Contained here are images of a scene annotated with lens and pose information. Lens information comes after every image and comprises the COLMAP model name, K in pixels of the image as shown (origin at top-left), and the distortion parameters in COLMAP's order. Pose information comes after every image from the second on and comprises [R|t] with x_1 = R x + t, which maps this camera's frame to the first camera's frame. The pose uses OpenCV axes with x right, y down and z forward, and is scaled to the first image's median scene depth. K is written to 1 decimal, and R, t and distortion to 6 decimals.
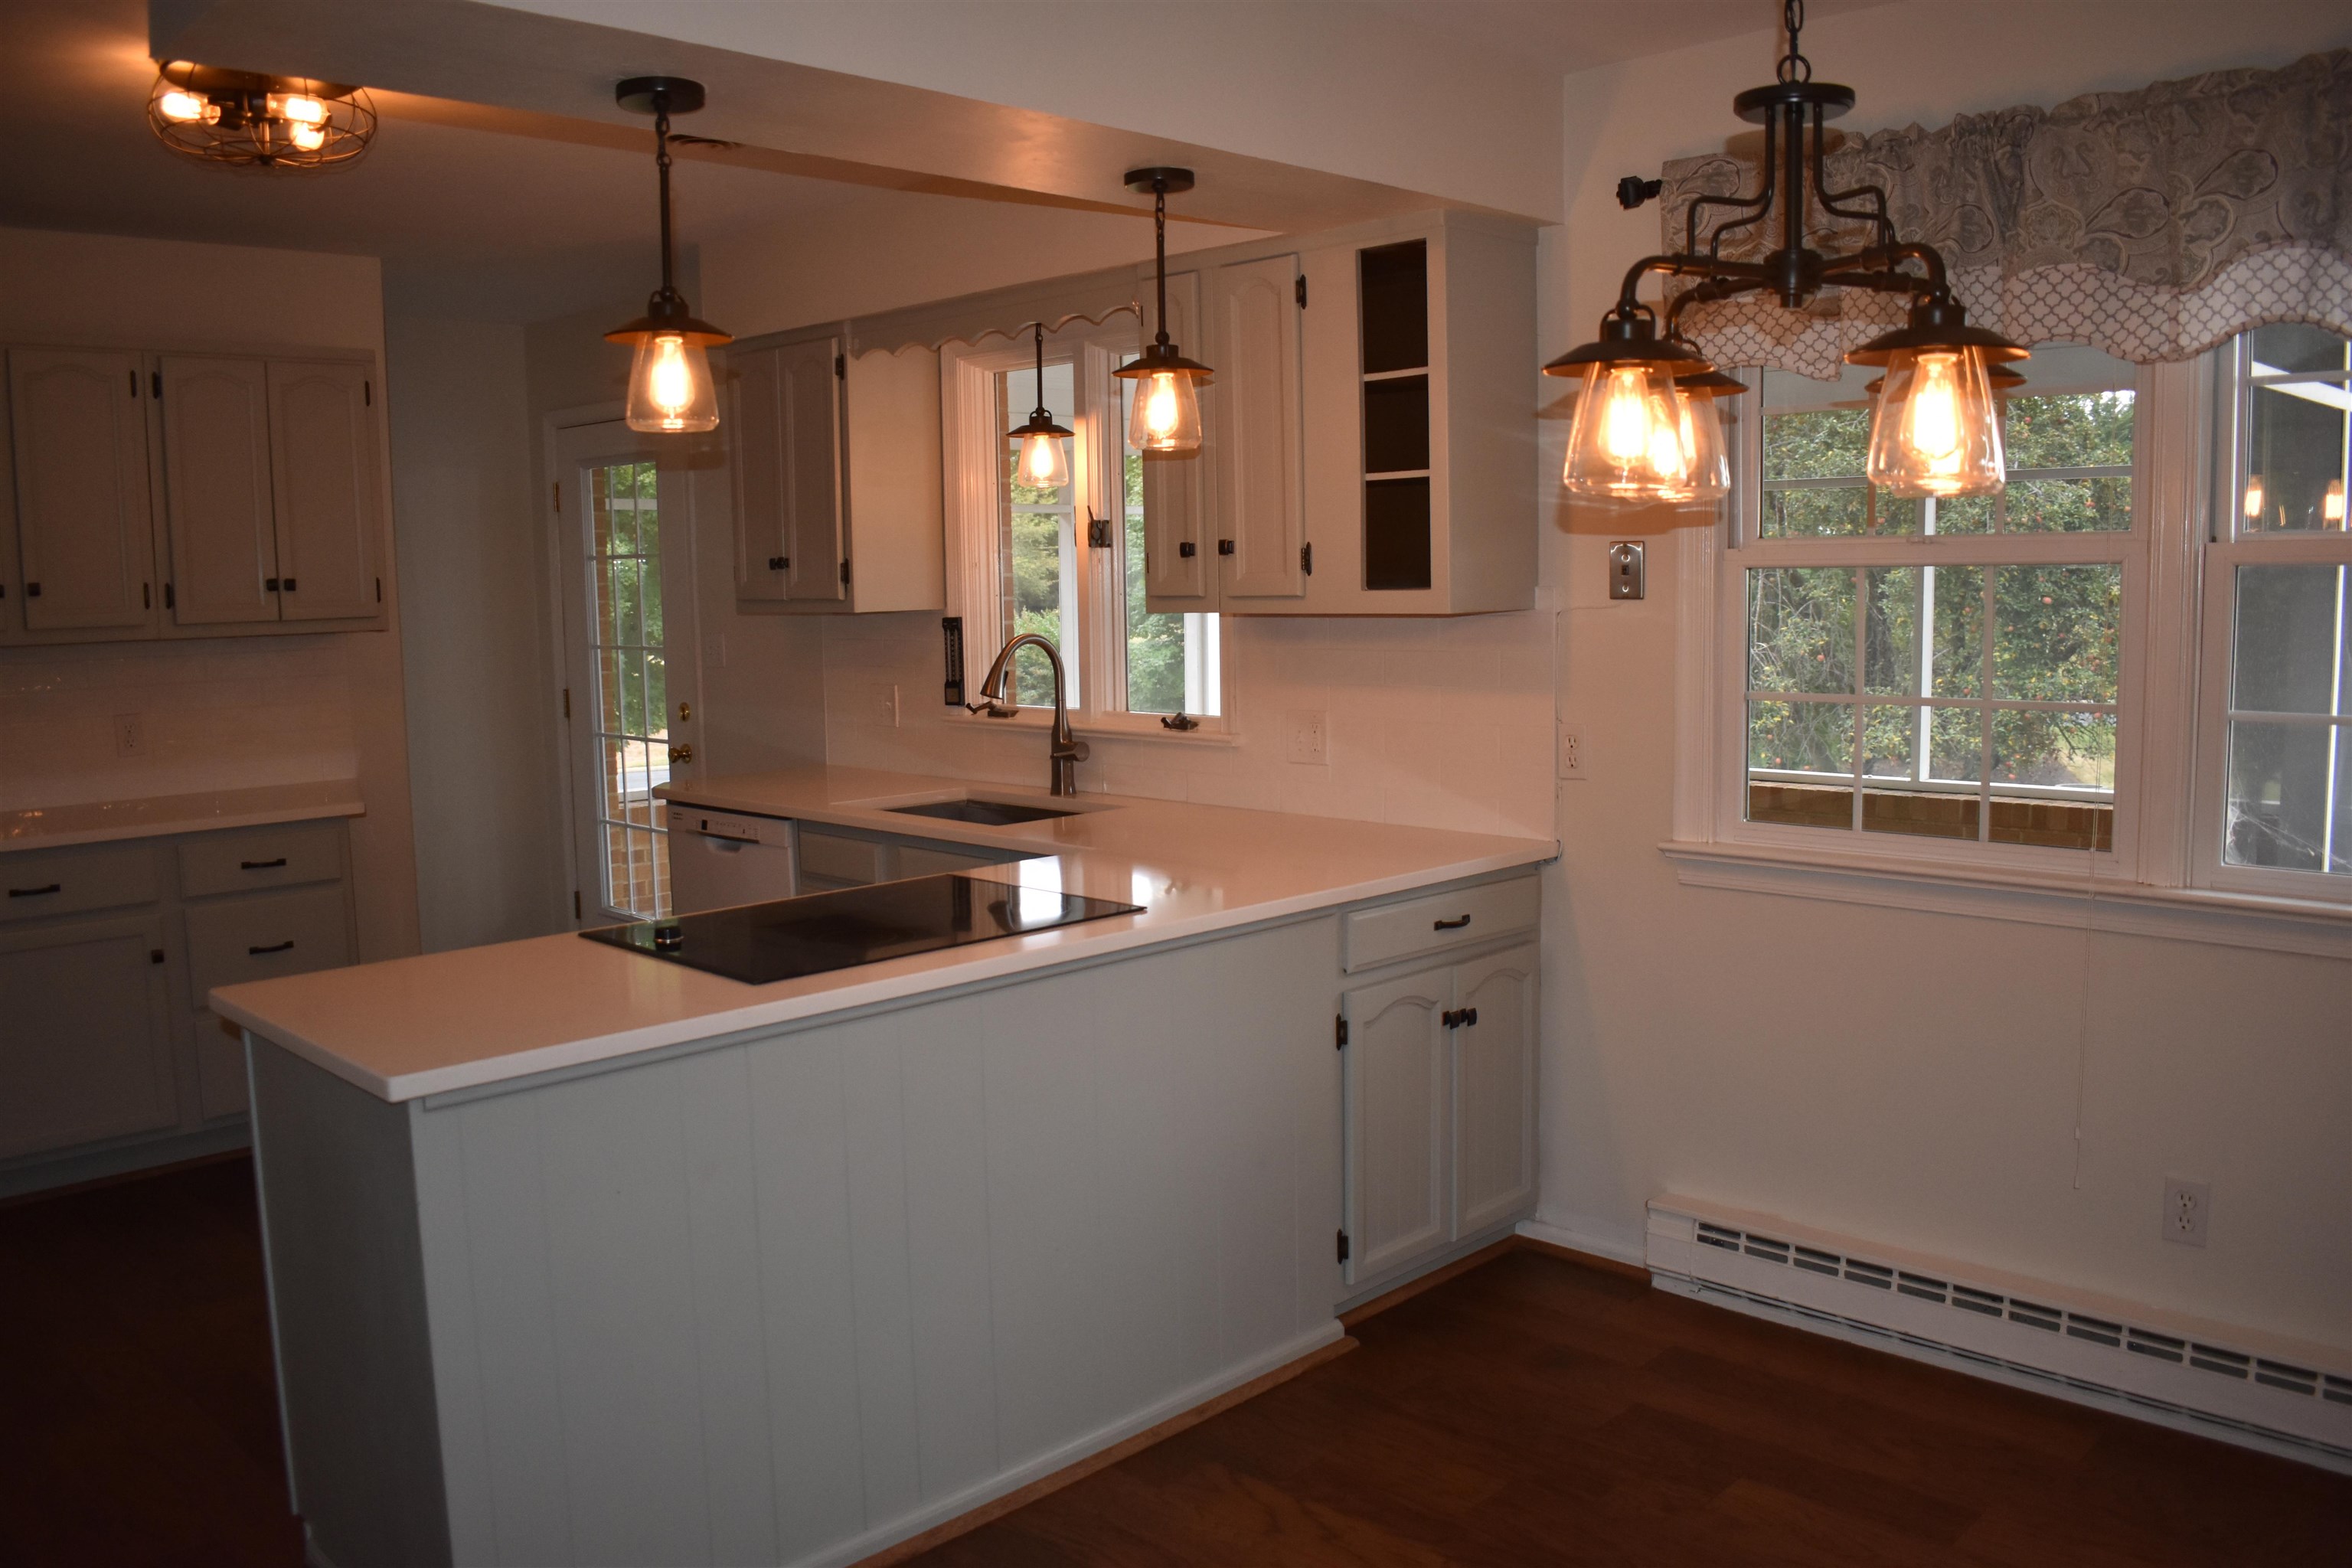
lens RADIAL K [[1845.5, 0, 1192.6], [0, 1845.5, 794.3], [0, 0, 1]] dist [-0.096578, 0.012371]
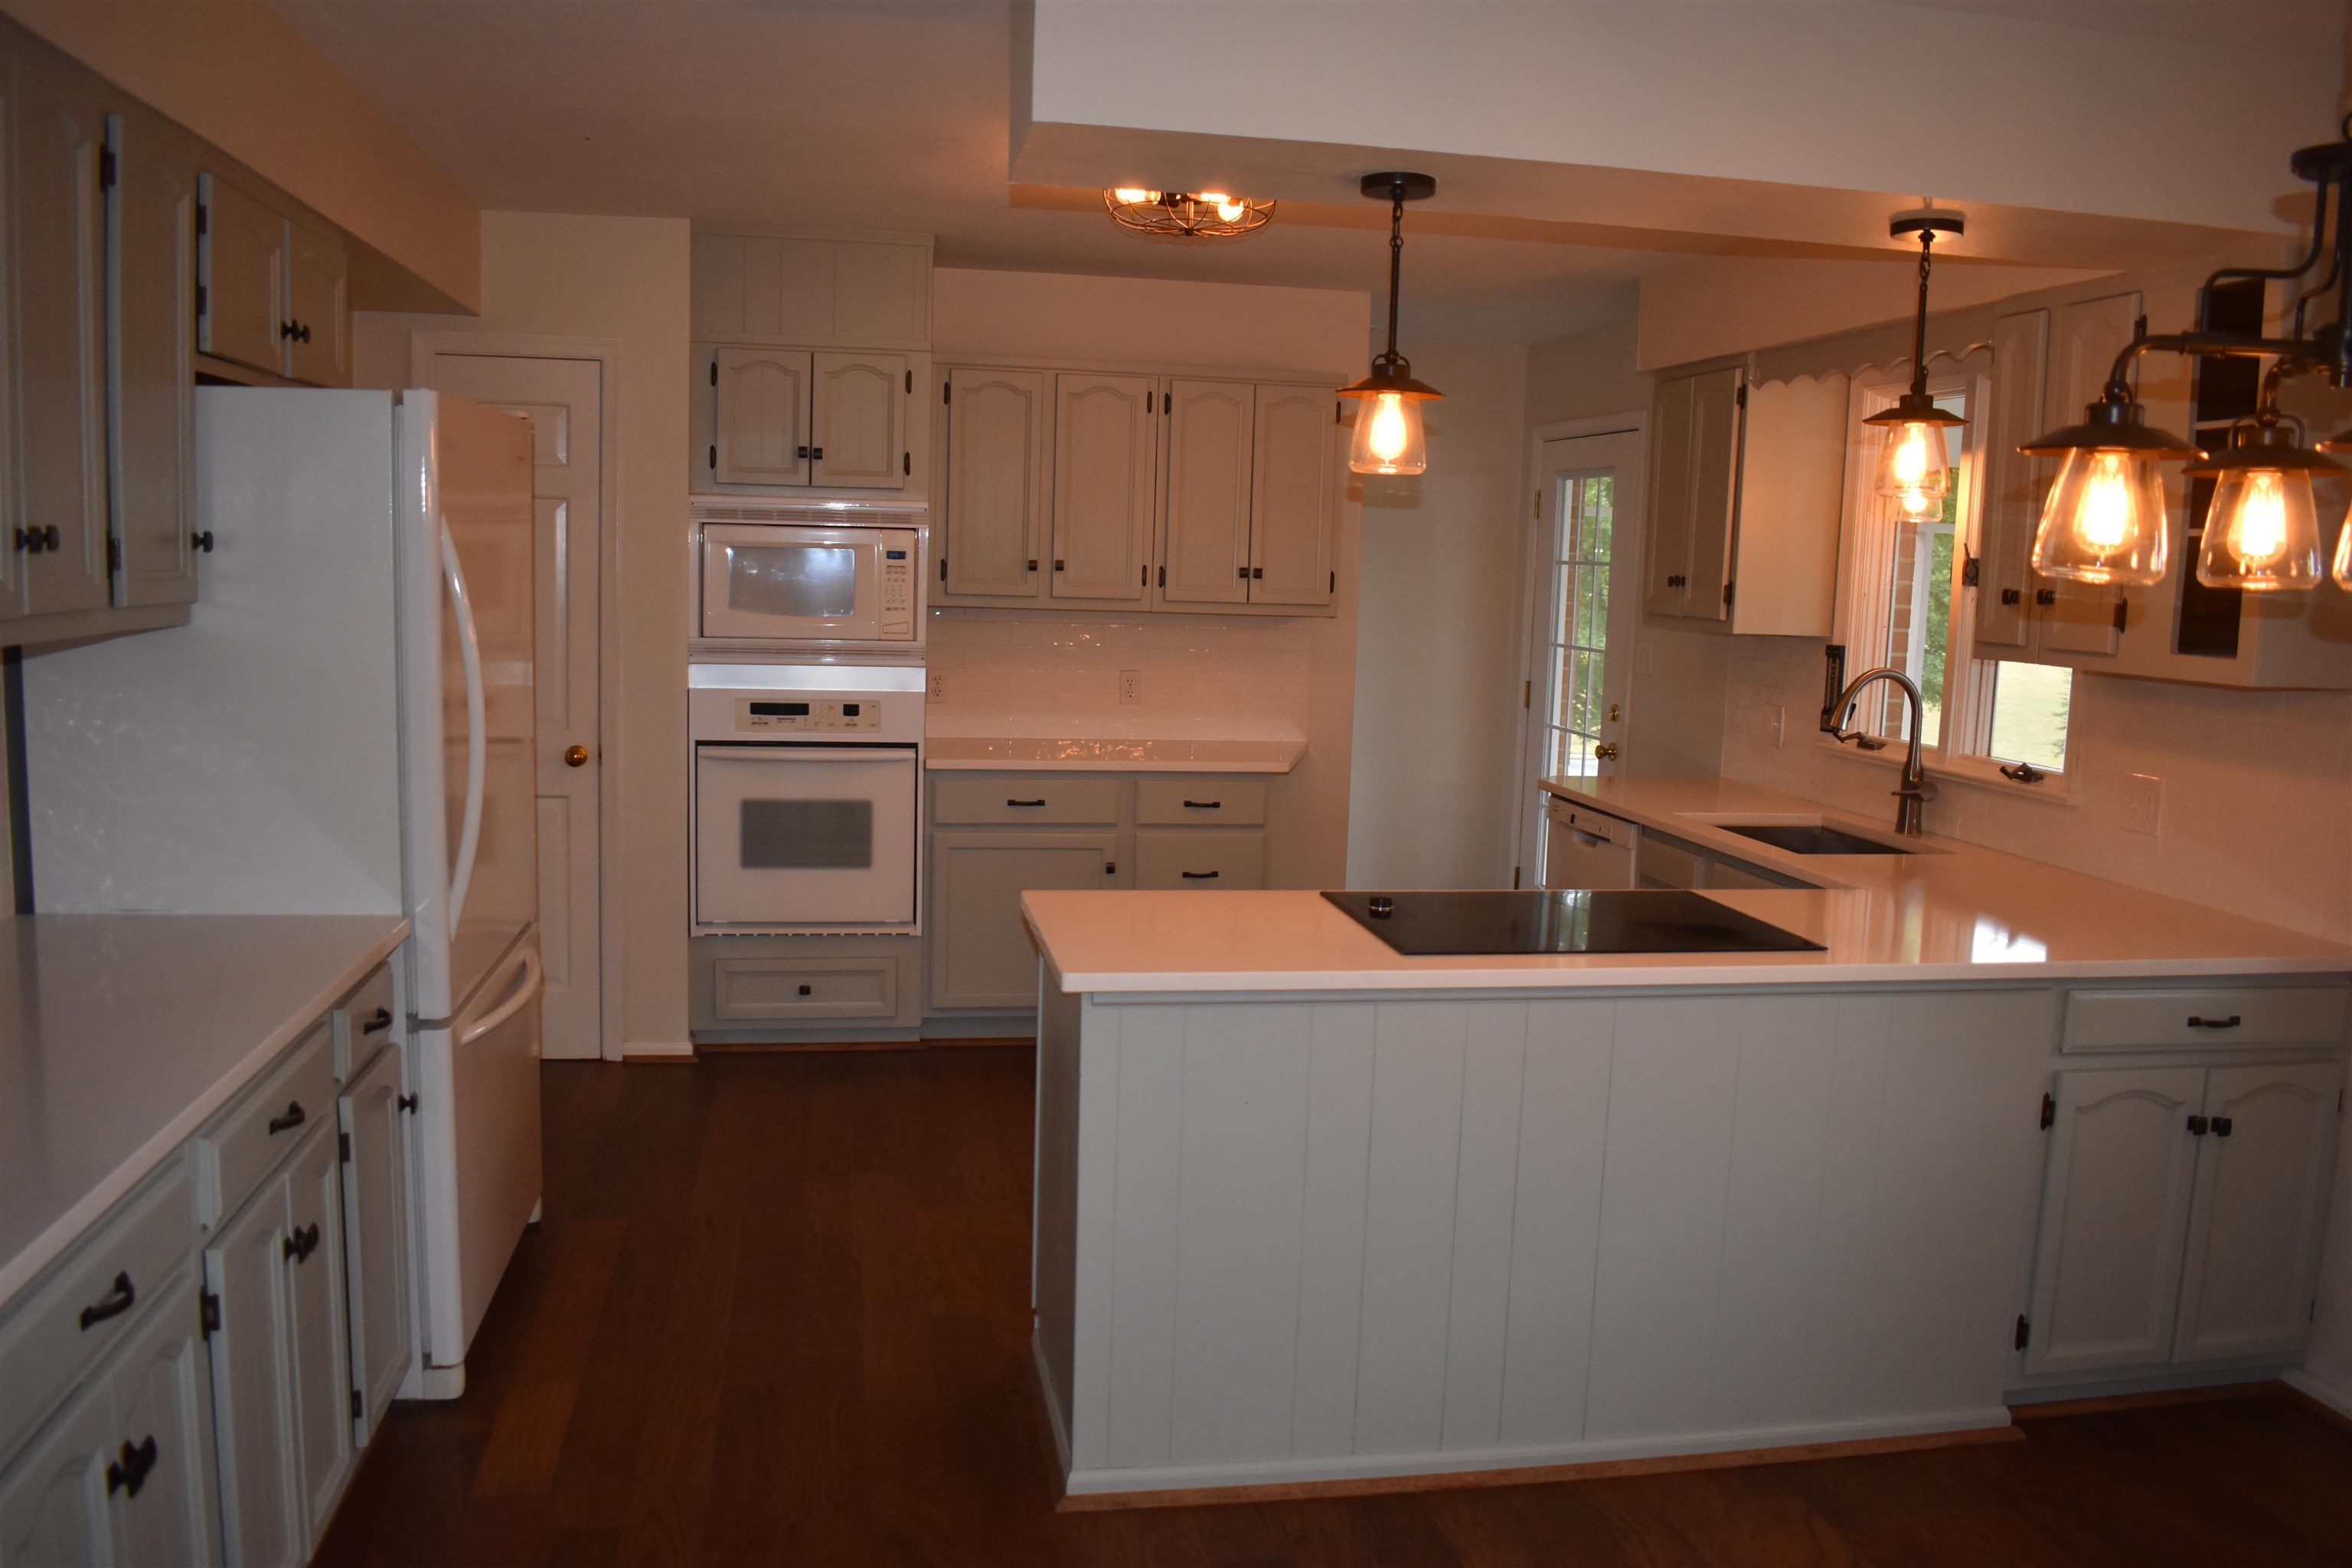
lens RADIAL K [[1845.5, 0, 1192.6], [0, 1845.5, 794.3], [0, 0, 1]] dist [-0.096578, 0.012371]
pose [[0.818951, 0.116729, -0.561866, 0.171335], [-0.114763, 0.992629, 0.038948, -0.015457], [0.562271, 0.032585, 0.826311, -0.021778]]
